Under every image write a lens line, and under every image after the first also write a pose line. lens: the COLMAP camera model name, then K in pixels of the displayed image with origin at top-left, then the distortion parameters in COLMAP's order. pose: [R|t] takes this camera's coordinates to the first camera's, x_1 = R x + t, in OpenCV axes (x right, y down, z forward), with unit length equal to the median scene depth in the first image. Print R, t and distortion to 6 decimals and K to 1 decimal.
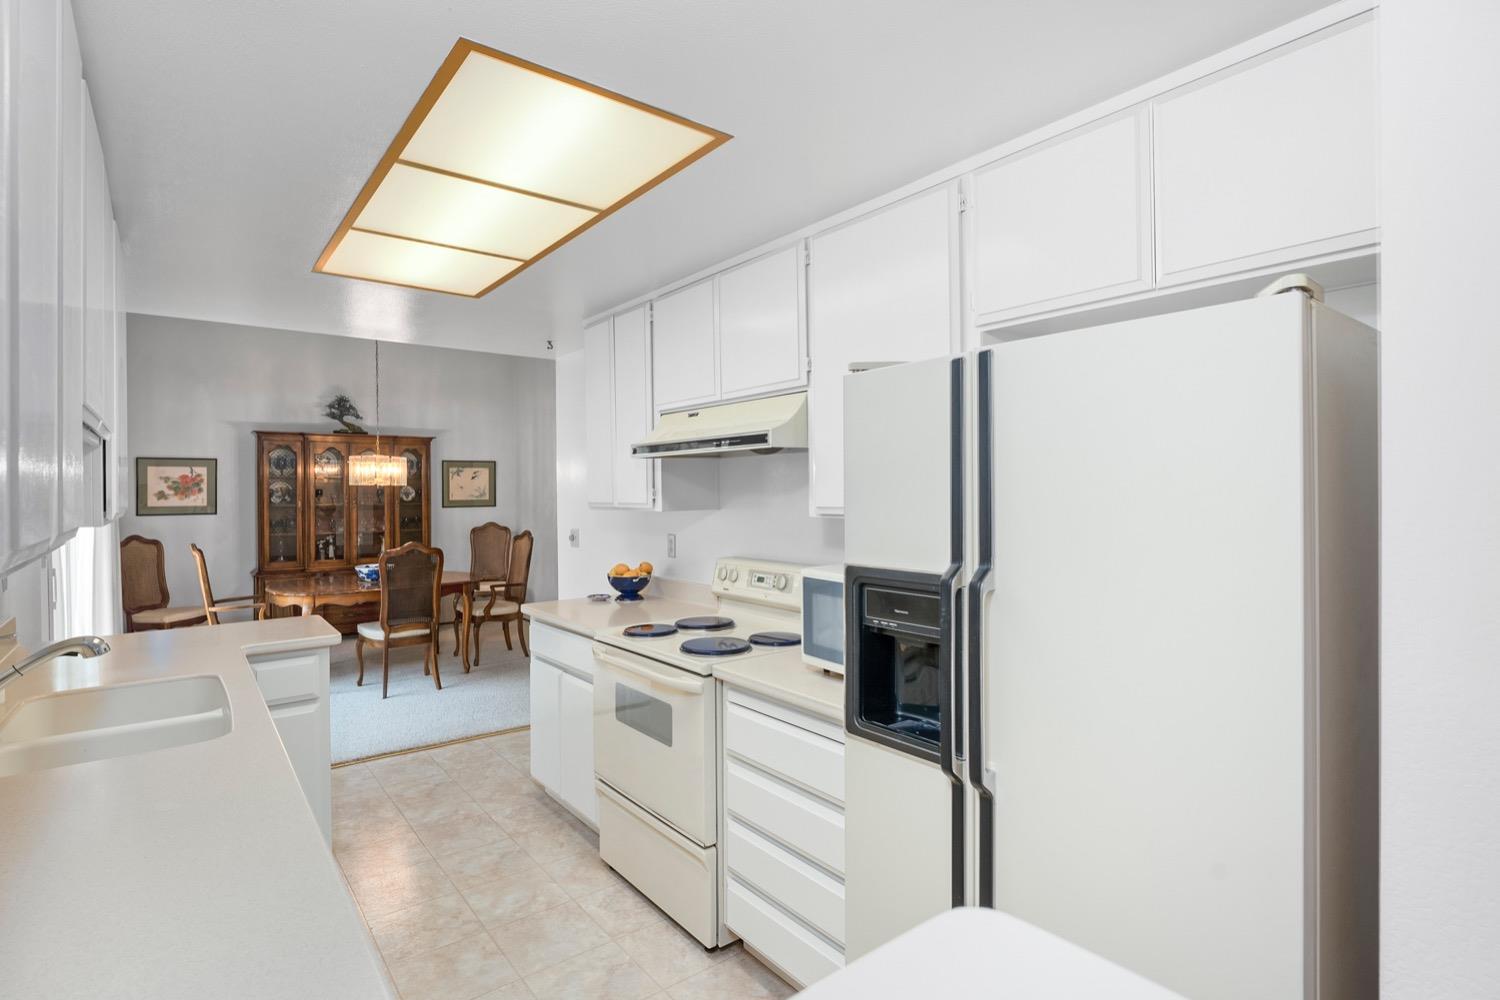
lens RADIAL K [[748.4, 0, 755.3], [0, 748.4, 491.3], [0, 0, 1]] dist [0.002707, -0.000994]
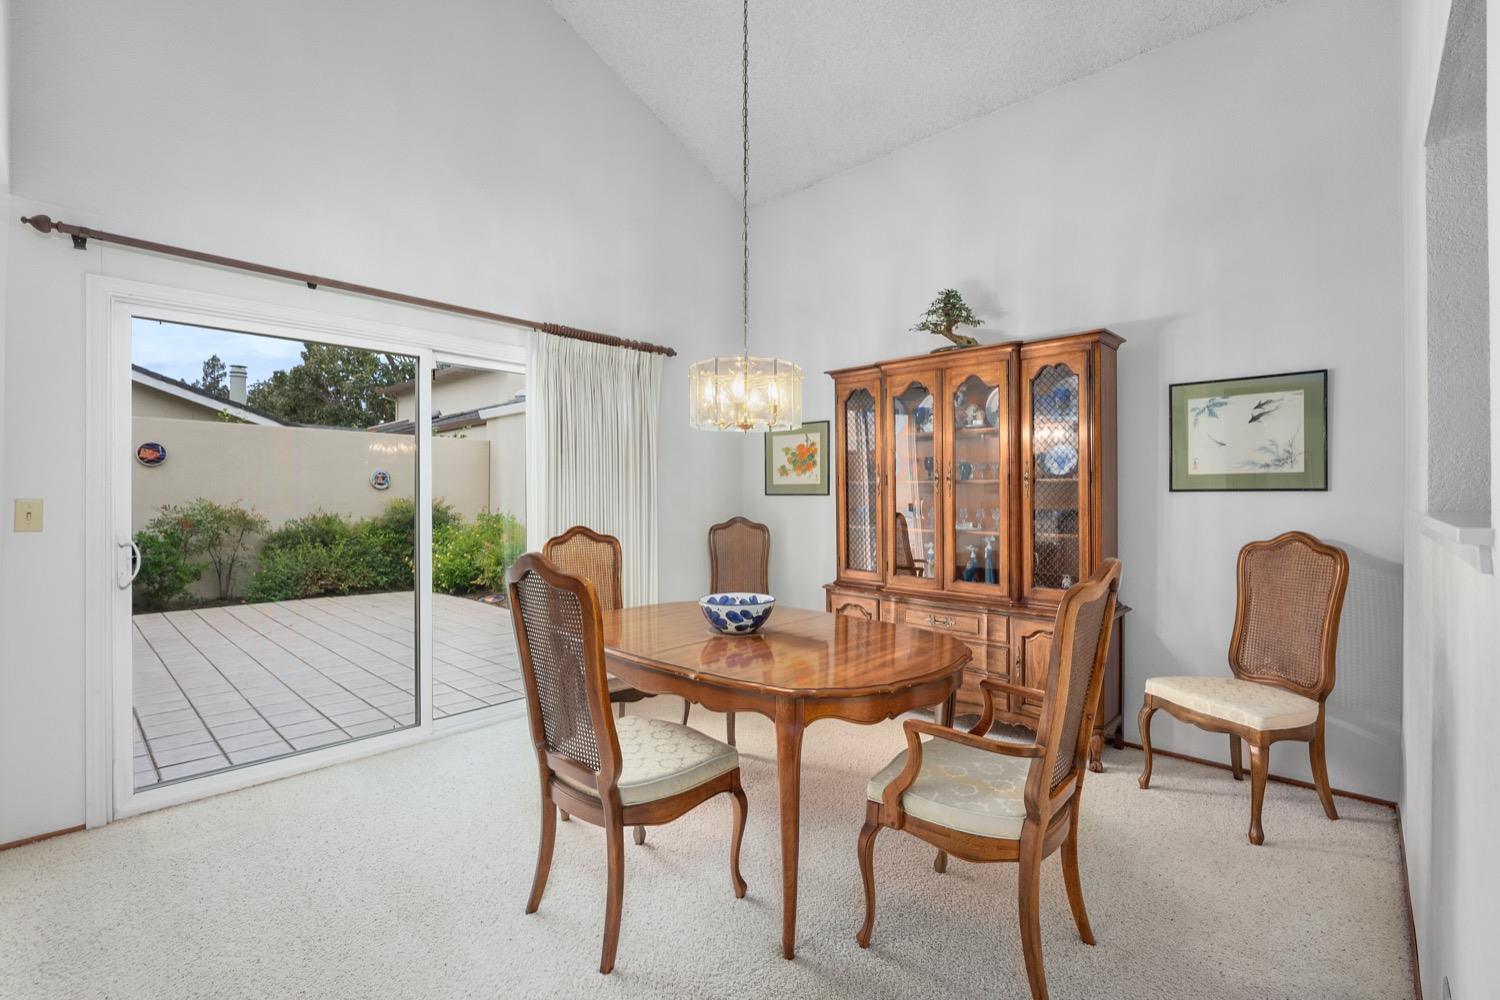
lens RADIAL K [[650.8, 0, 748.9], [0, 650.8, 502.5], [0, 0, 1]] dist [-0.012833, -0.001080]
pose [[0.153323, 0.011889, -0.988105, -0.081429], [-0.010625, 0.999890, 0.010382, 0.028258], [0.988119, 0.008907, 0.153432, 0.729641]]
